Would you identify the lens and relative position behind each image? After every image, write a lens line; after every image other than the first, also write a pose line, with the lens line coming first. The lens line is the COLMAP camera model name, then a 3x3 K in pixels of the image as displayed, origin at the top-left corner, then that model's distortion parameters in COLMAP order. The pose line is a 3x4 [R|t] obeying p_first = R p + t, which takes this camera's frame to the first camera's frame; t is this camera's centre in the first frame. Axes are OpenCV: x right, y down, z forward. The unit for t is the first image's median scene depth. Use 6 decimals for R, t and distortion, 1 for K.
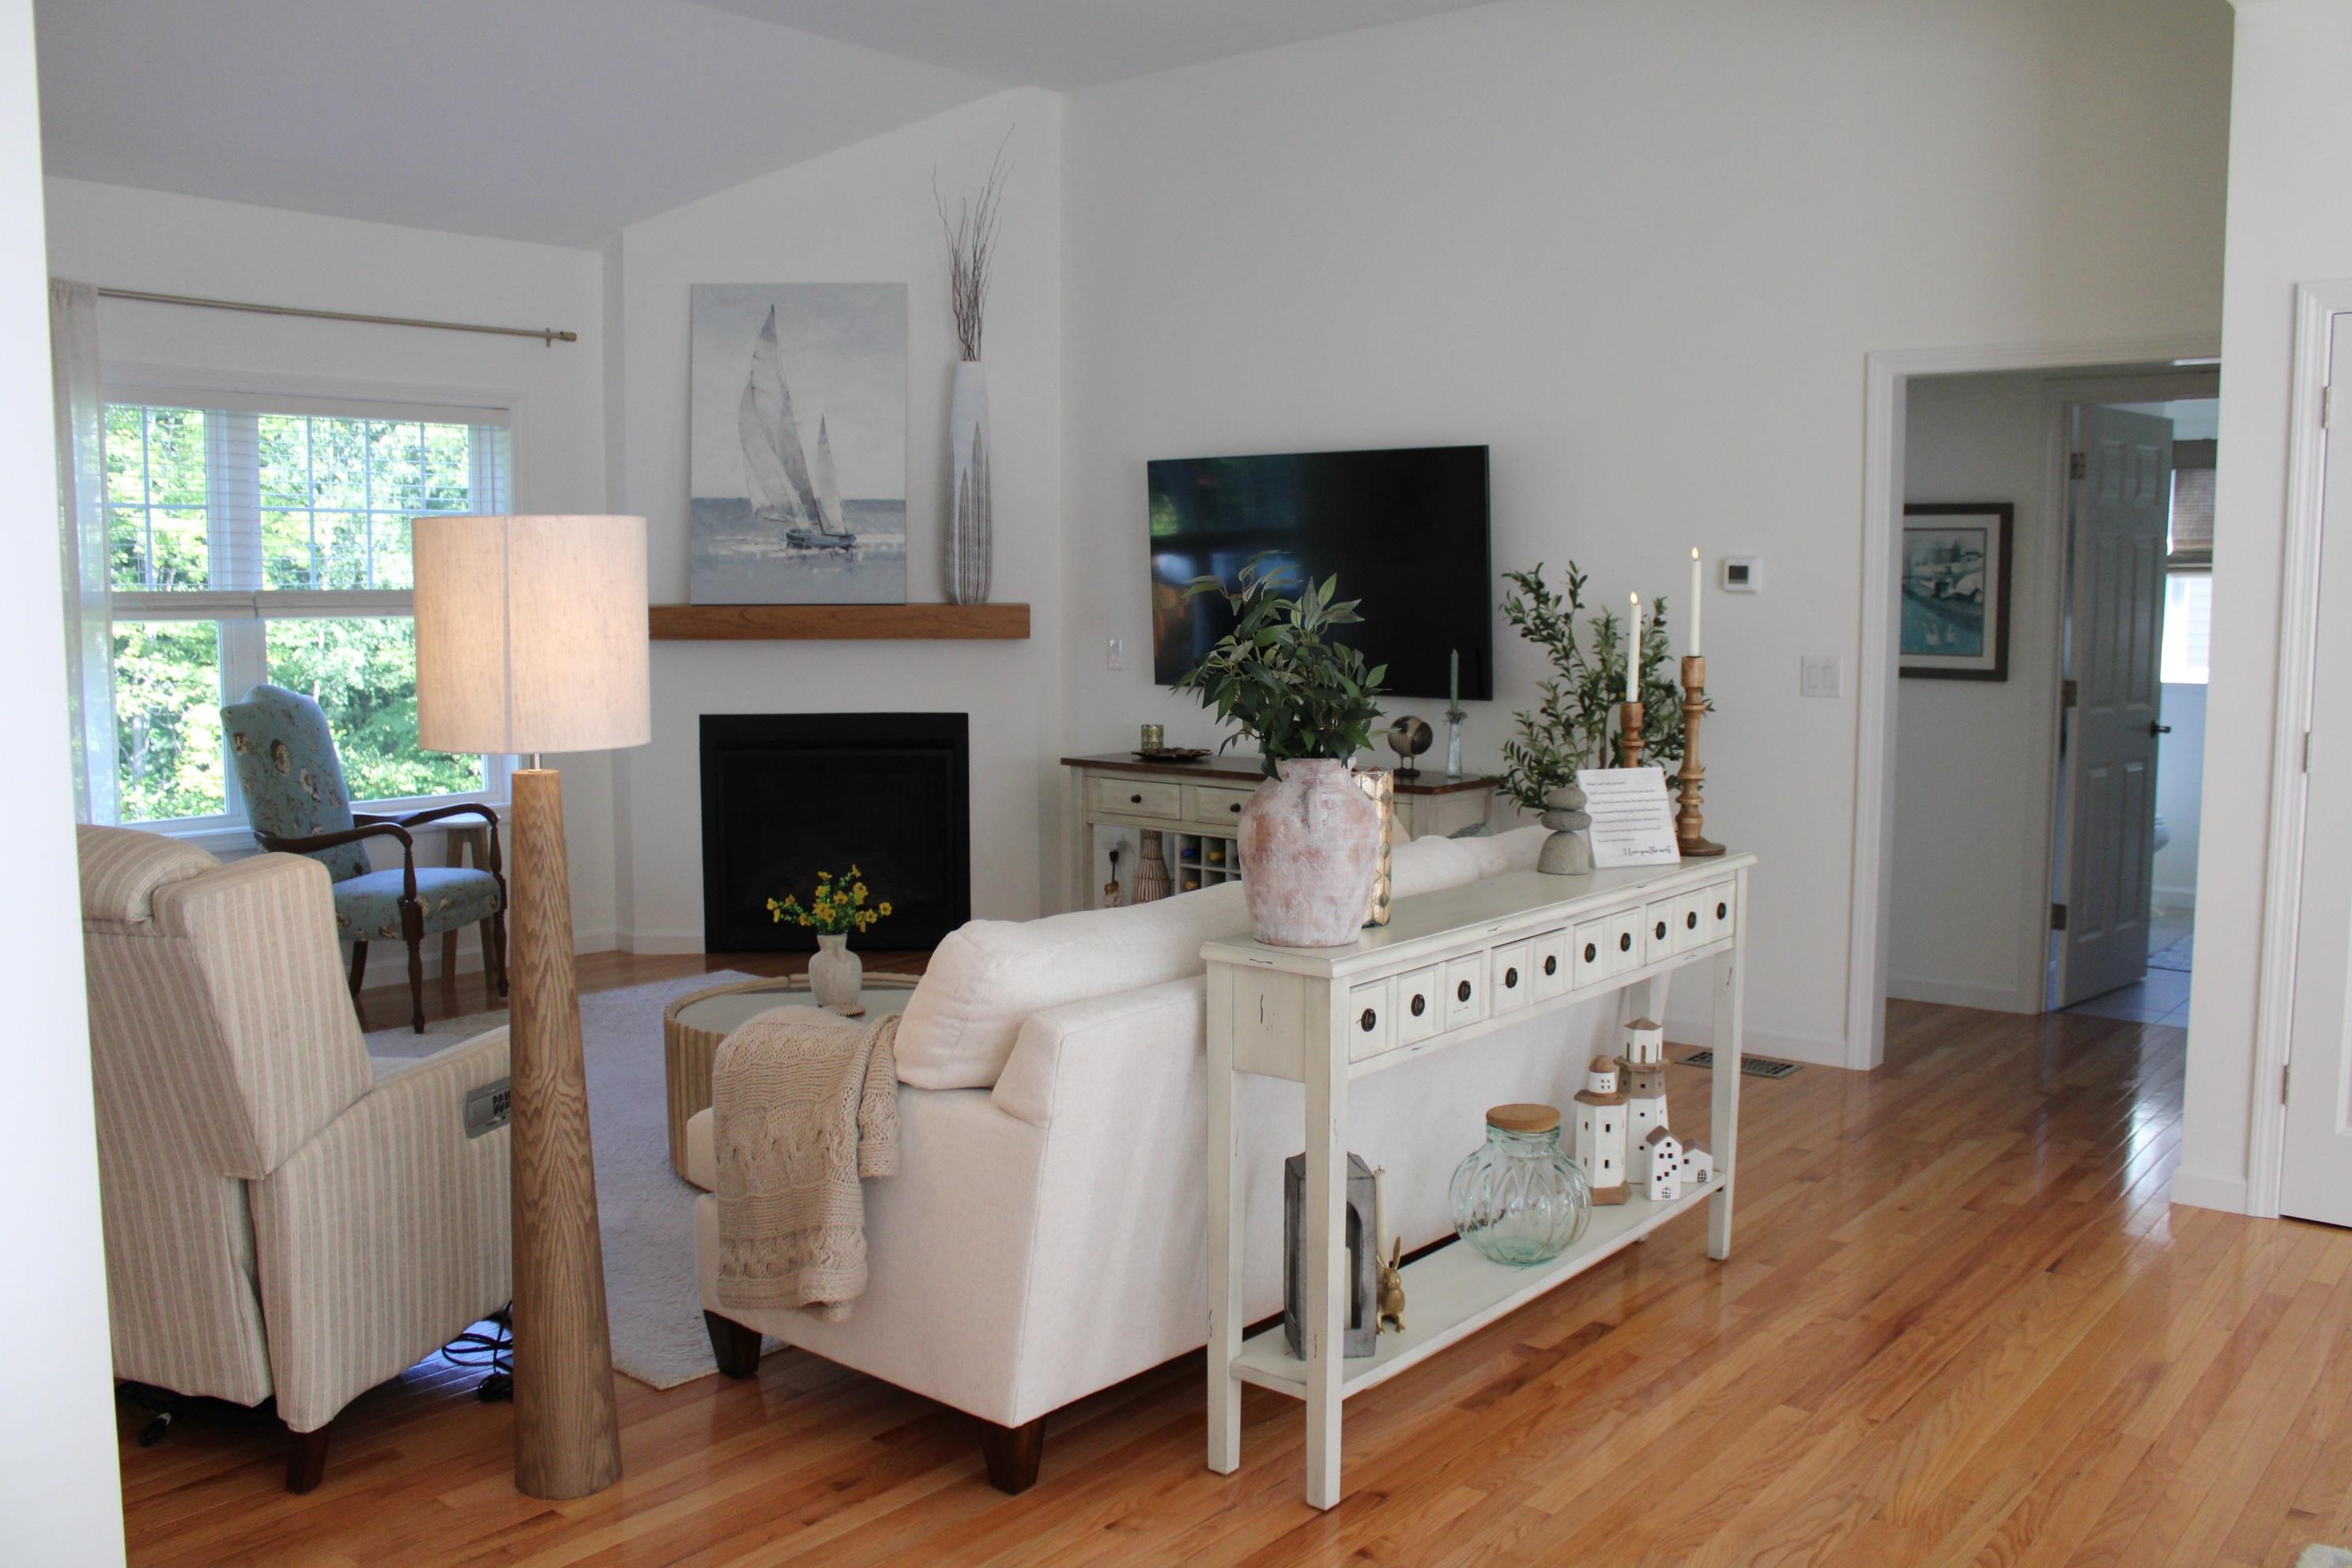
lens RADIAL K [[1962.9, 0, 1178.7], [0, 1962.9, 780.7], [0, 0, 1]] dist [-0.130662, 0.069184]
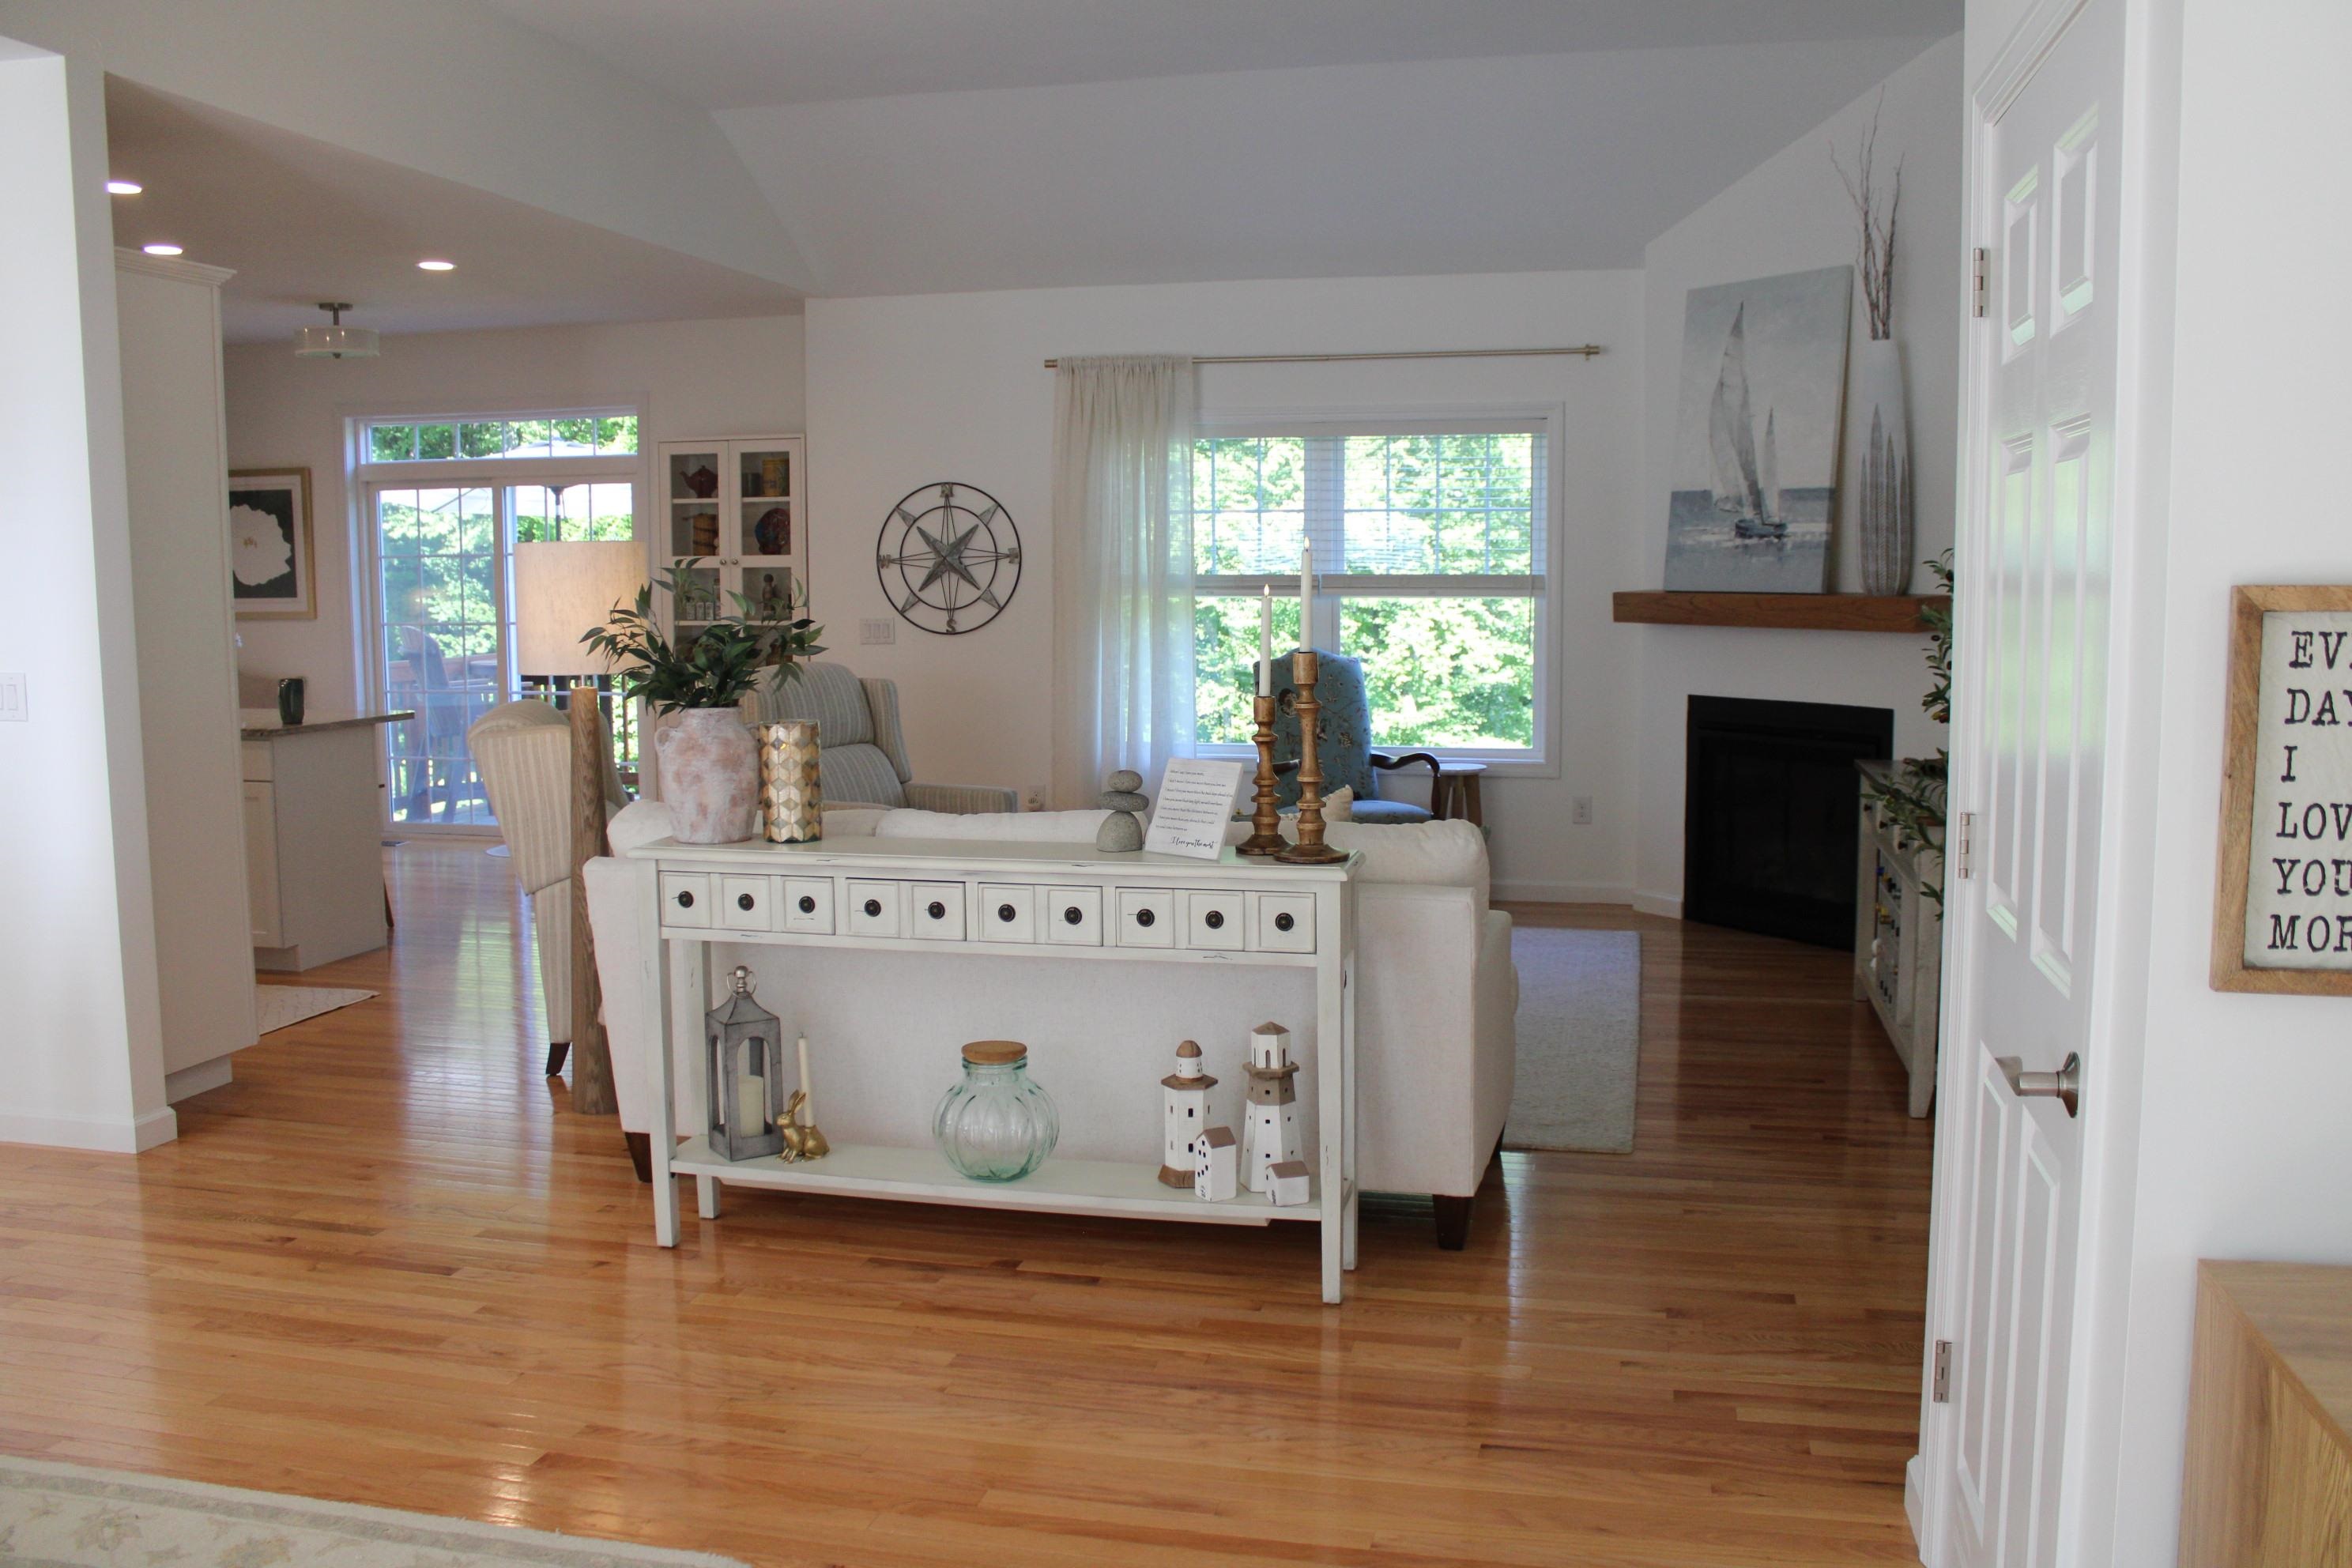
lens RADIAL K [[1962.9, 0, 1176.9], [0, 1962.9, 776.0], [0, 0, 1]] dist [-0.130662, 0.069184]
pose [[0.448767, 0.090676, -0.889037, 0.591018], [-0.084116, 0.994708, 0.058993, -0.029685], [0.889681, 0.048308, 0.454019, 0.278510]]
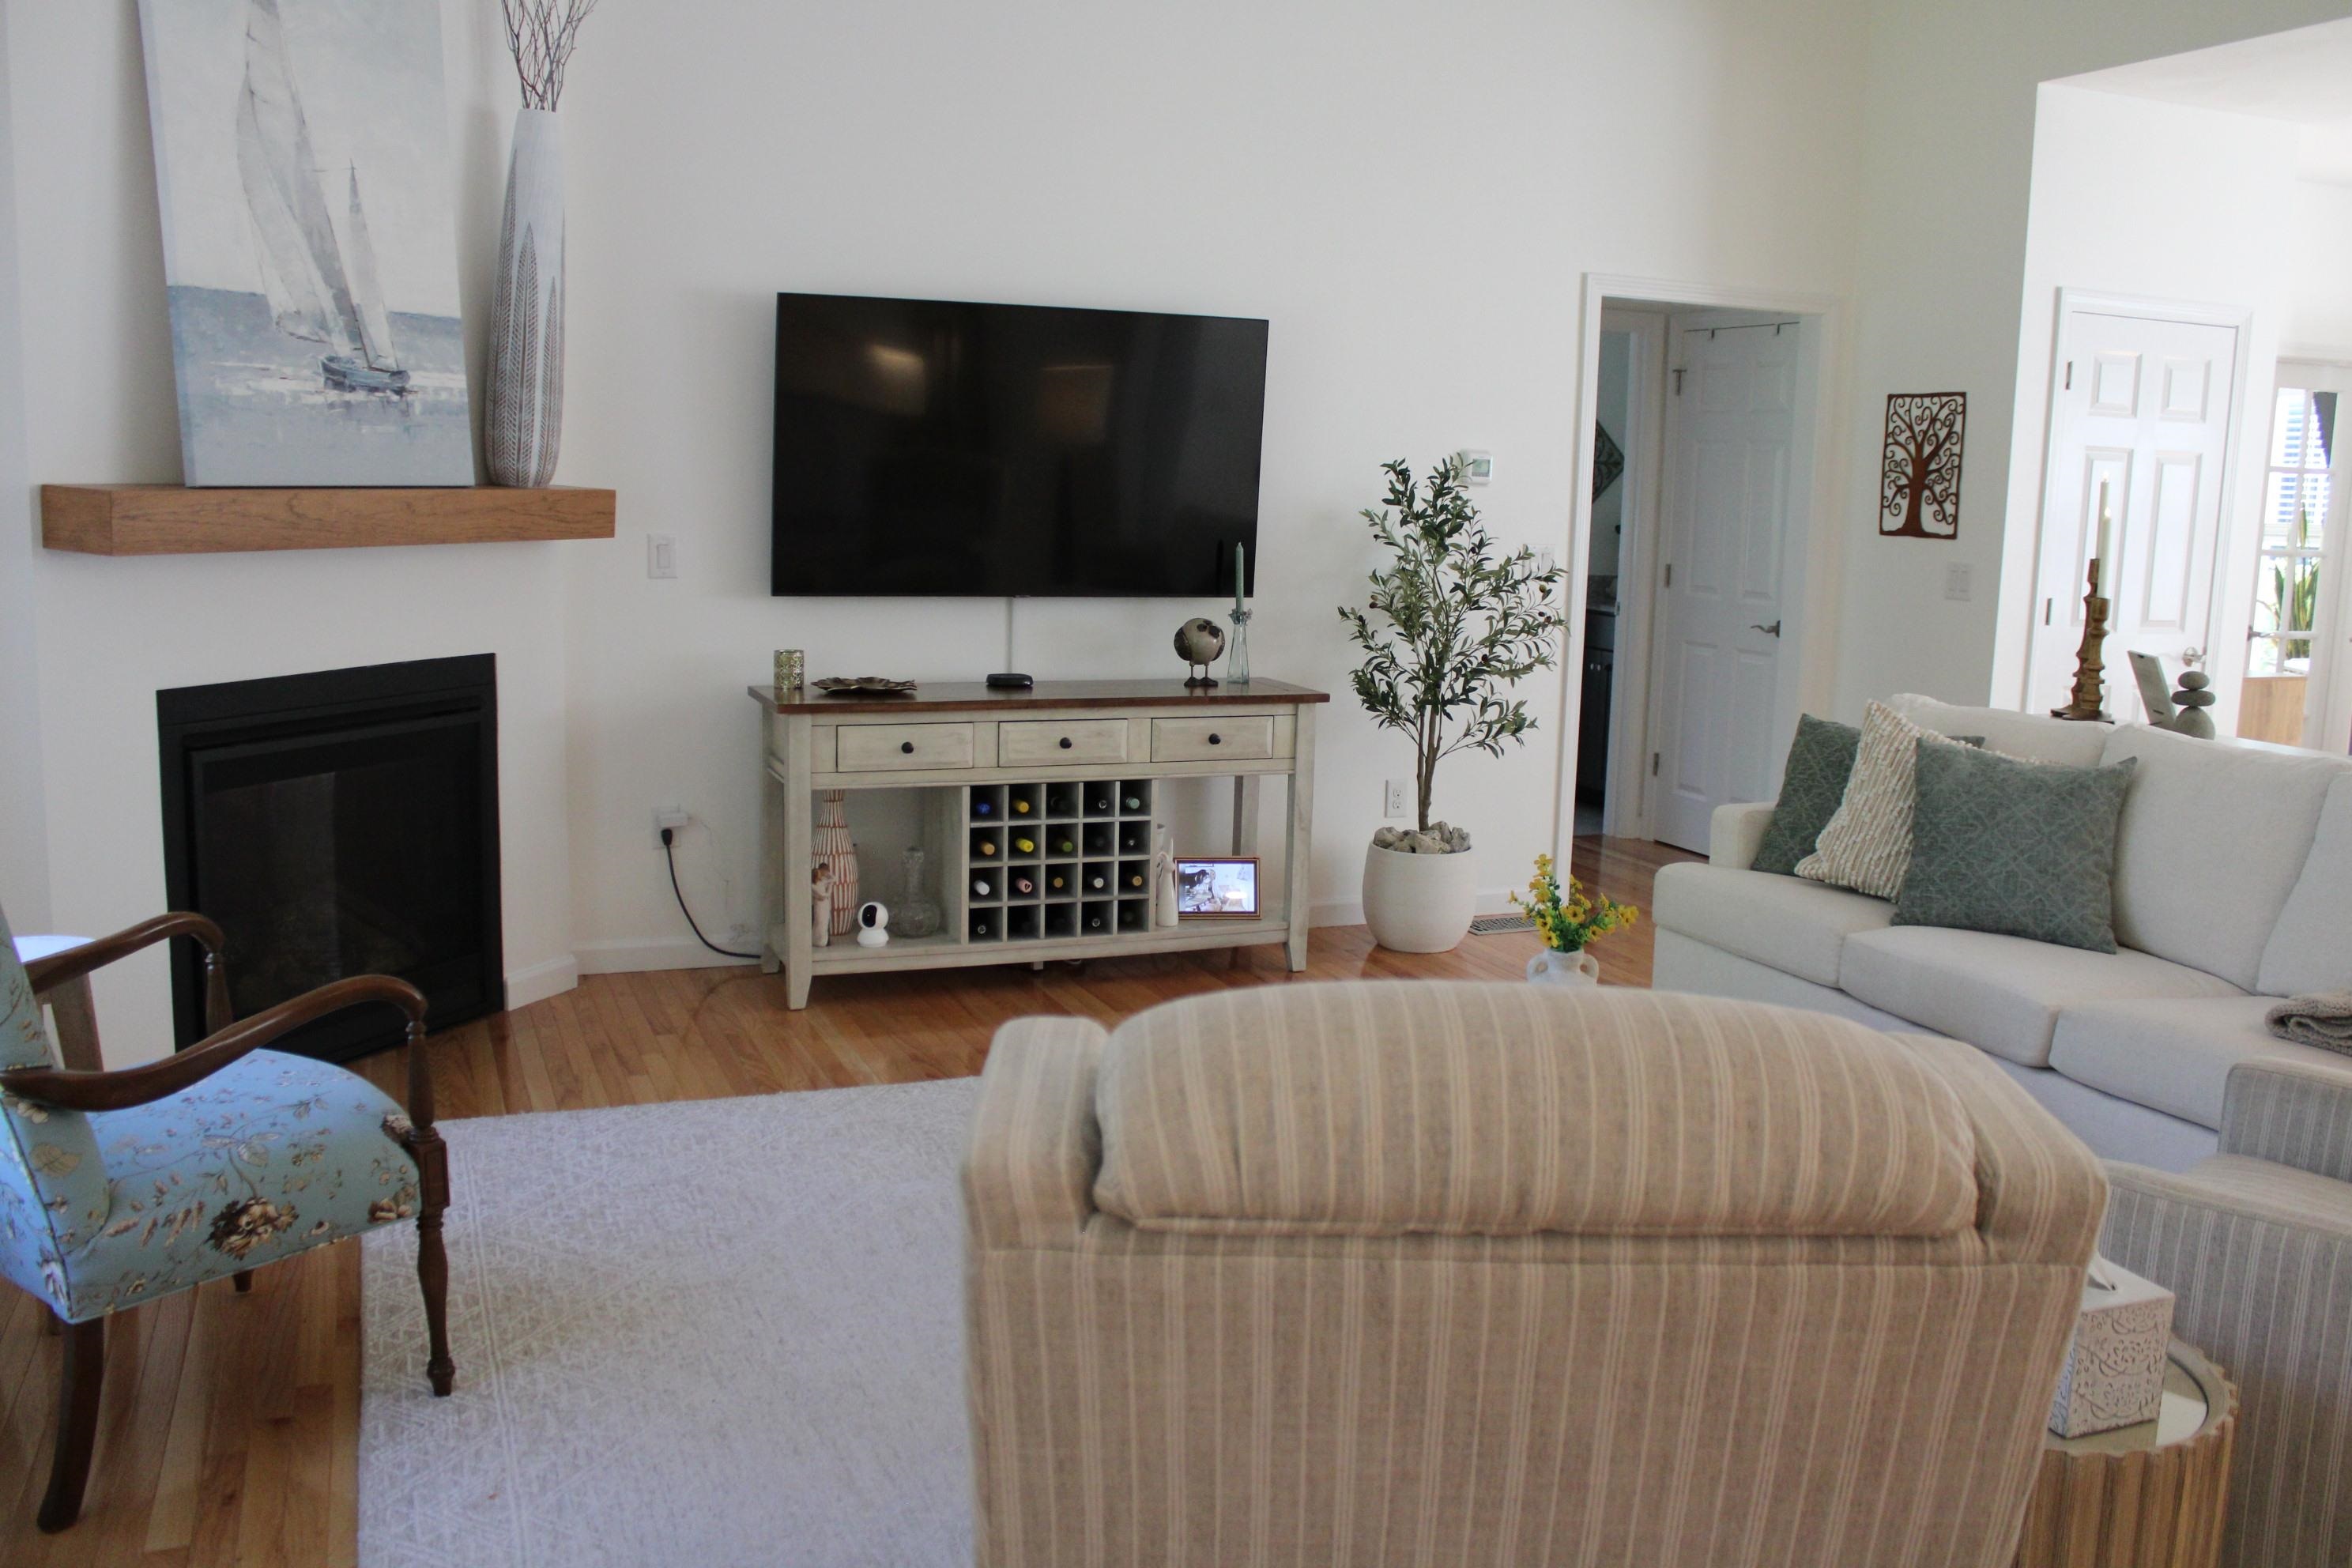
lens RADIAL K [[1962.9, 0, 1183.9], [0, 1962.9, 804.8], [0, 0, 1]] dist [-0.130662, 0.069184]
pose [[0.465983, -0.134801, 0.874465, -0.592250], [0.062676, 0.990872, 0.119347, -0.048950], [-0.882571, -0.000806, 0.470179, 0.512971]]
